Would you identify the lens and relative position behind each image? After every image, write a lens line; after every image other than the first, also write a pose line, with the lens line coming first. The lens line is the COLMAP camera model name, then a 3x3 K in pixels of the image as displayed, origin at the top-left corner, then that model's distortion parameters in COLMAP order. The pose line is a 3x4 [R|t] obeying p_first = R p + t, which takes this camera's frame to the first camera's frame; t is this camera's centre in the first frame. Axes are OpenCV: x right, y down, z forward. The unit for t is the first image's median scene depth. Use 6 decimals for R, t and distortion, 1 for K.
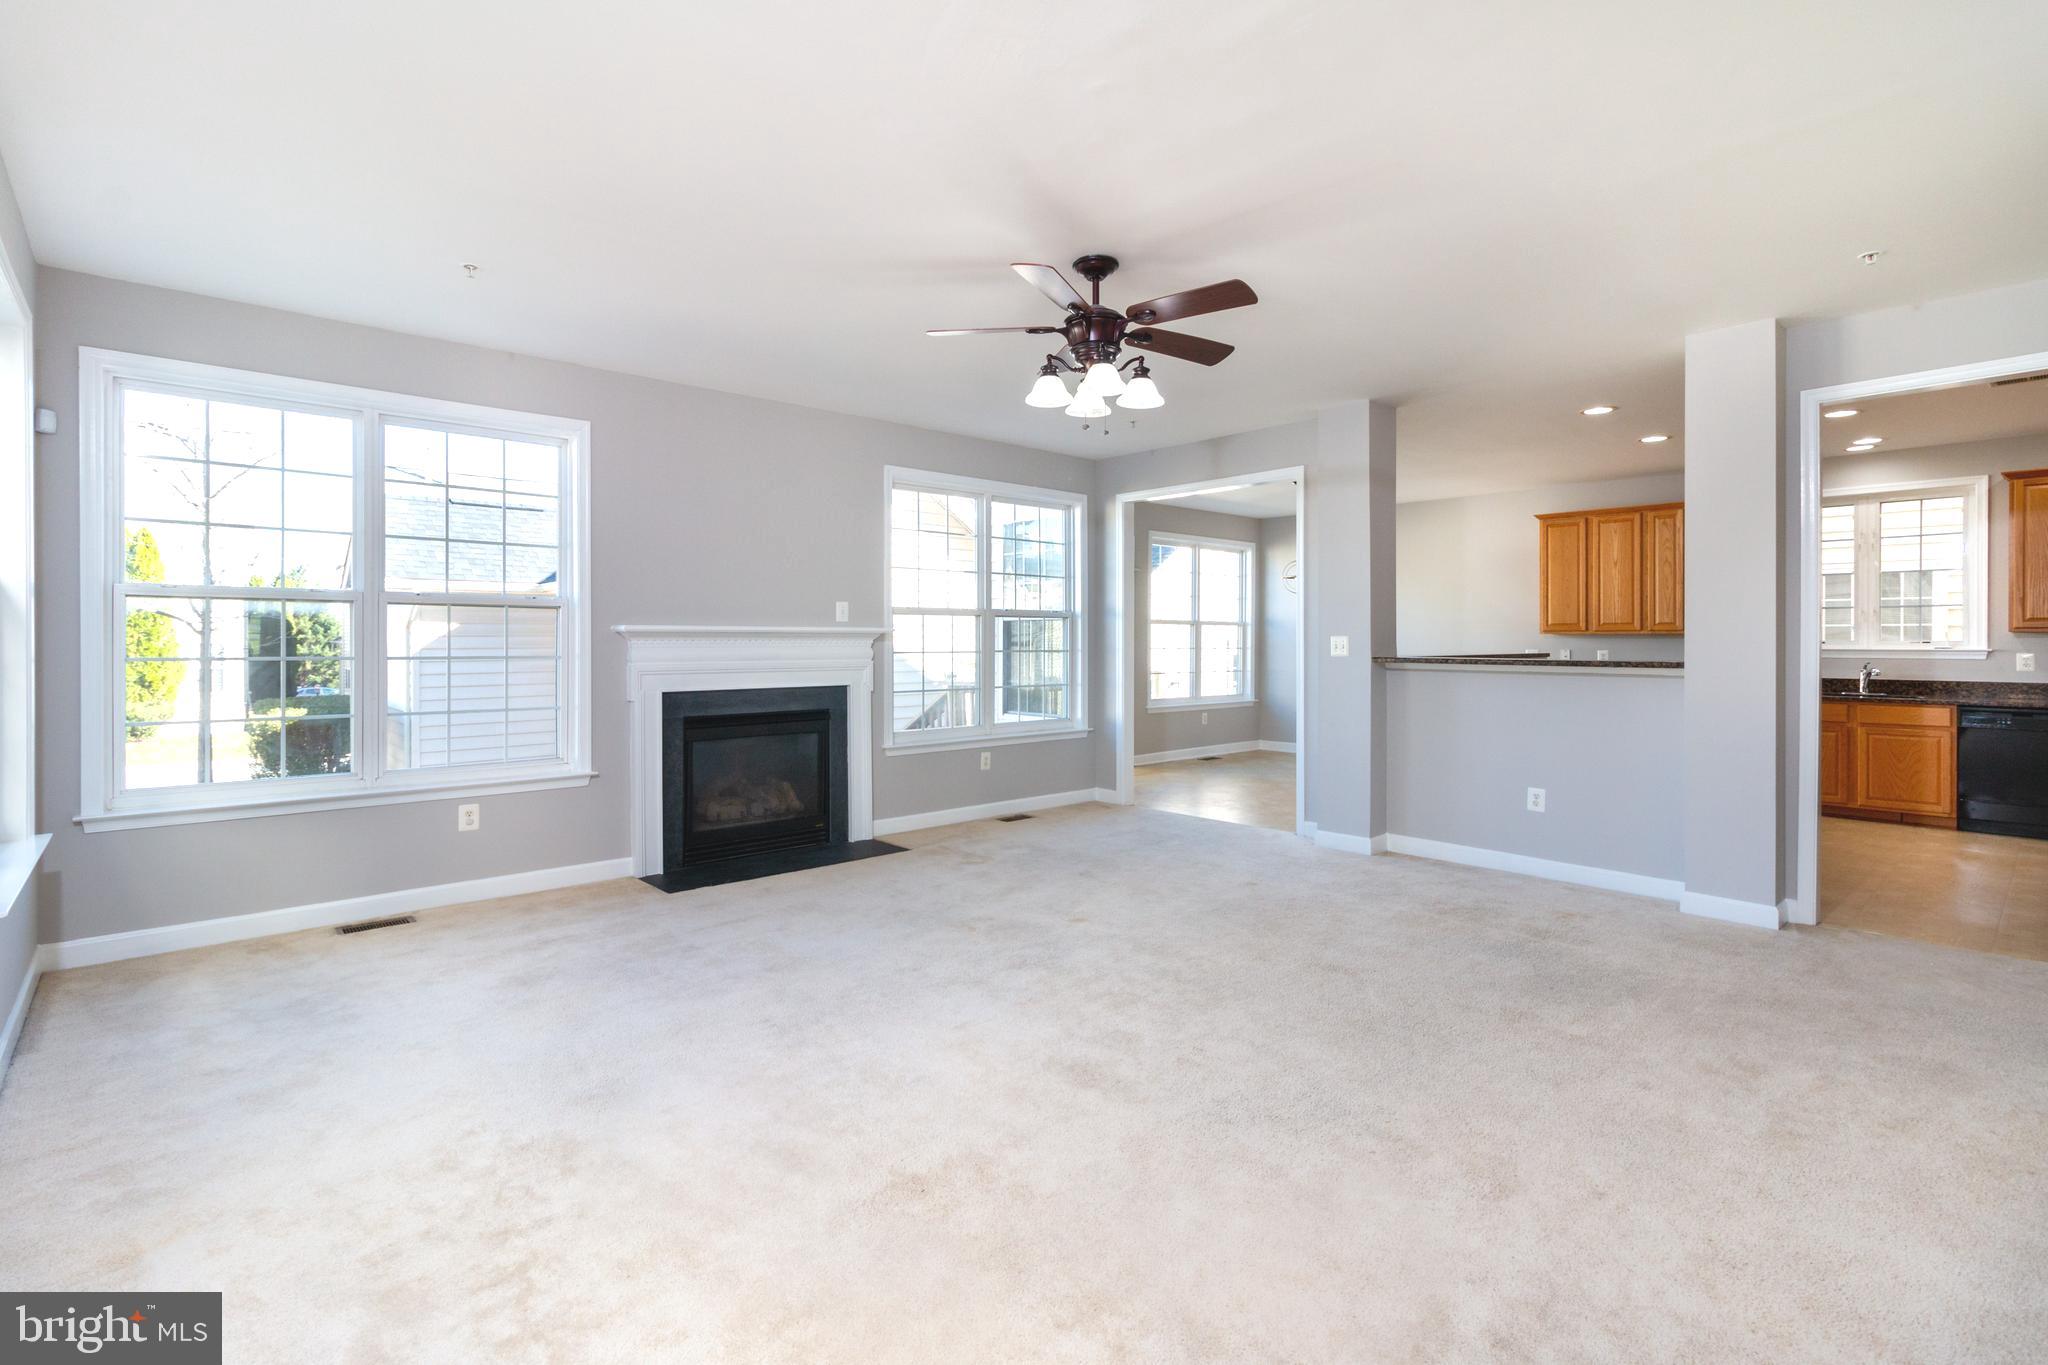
lens RADIAL K [[974.0, 0, 1014.9], [0, 974.0, 642.9], [0, 0, 1]] dist [-0.004242, -0.000378]
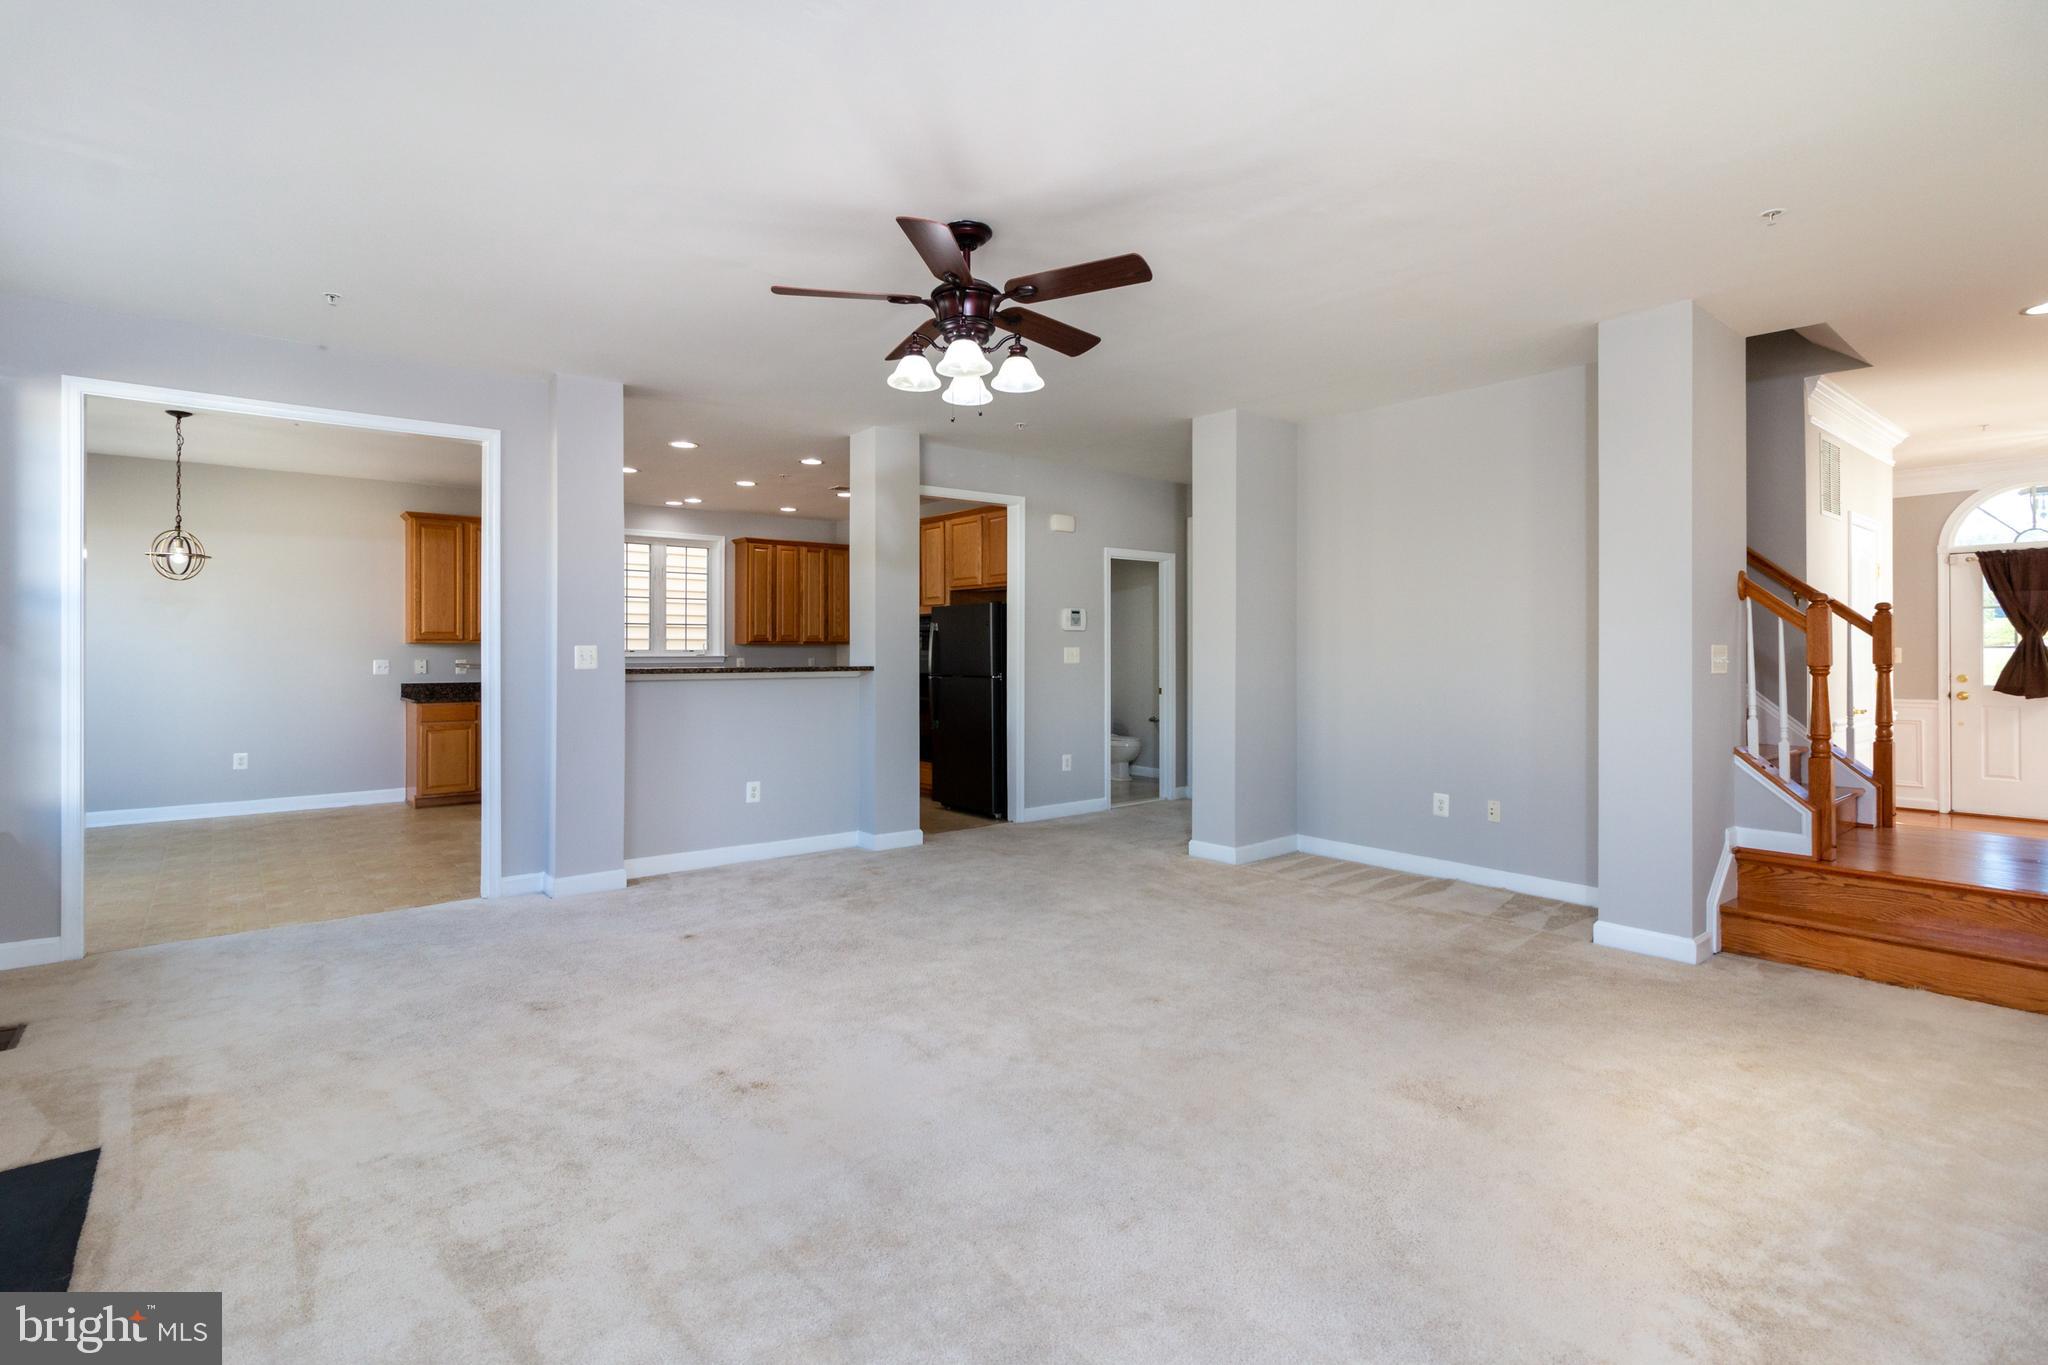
lens RADIAL K [[974.0, 0, 1014.9], [0, 974.0, 642.9], [0, 0, 1]] dist [-0.004242, -0.000378]
pose [[0.026299, 0.006013, 0.999636, -0.407954], [0.002791, 0.999978, -0.006089, -0.002202], [-0.999650, 0.002950, 0.026281, 0.469836]]
